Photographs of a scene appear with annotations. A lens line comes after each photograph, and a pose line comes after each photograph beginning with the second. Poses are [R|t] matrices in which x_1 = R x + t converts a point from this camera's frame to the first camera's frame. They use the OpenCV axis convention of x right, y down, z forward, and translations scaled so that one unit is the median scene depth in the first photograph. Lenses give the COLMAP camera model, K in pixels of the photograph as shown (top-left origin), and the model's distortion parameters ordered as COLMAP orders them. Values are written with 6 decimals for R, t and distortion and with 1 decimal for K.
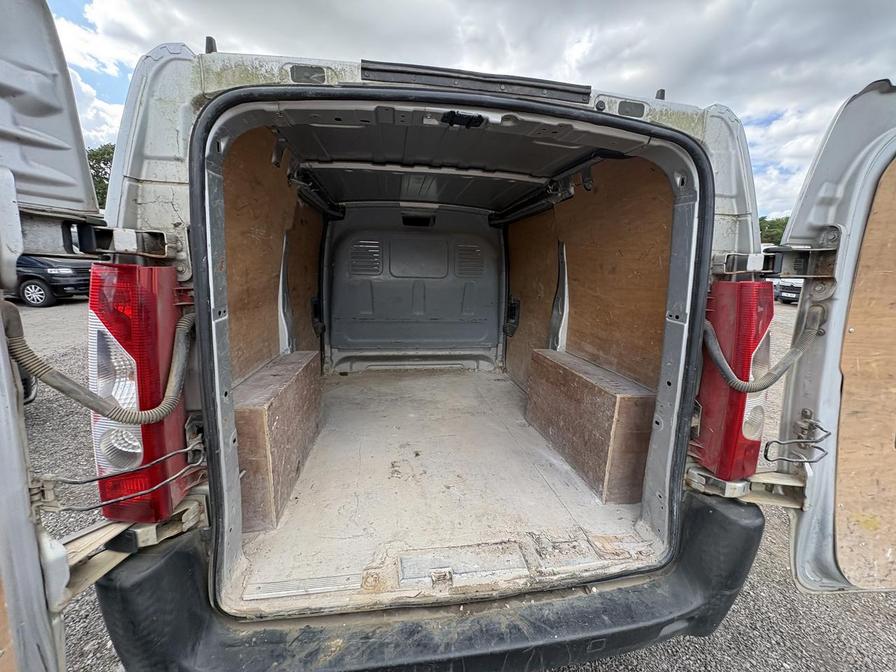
lens RADIAL K [[364.8, 0, 446.2], [0, 364.8, 338.7], [0, 0, 1]] dist [0.001456, 0.001036]
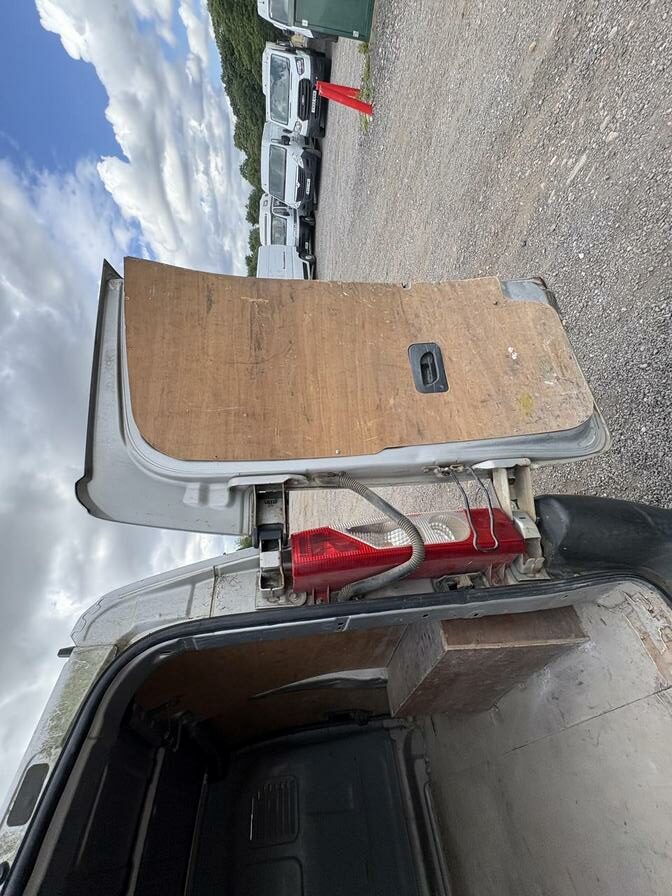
lens RADIAL K [[364.8, 0, 340.2], [0, 364.8, 442.4], [0, 0, 1]] dist [0.001456, 0.001036]
pose [[-0.124212, -0.776036, 0.618337, 0.457346], [0.989532, -0.143023, 0.019279, -0.020493], [0.073475, 0.614258, 0.785677, 0.151743]]
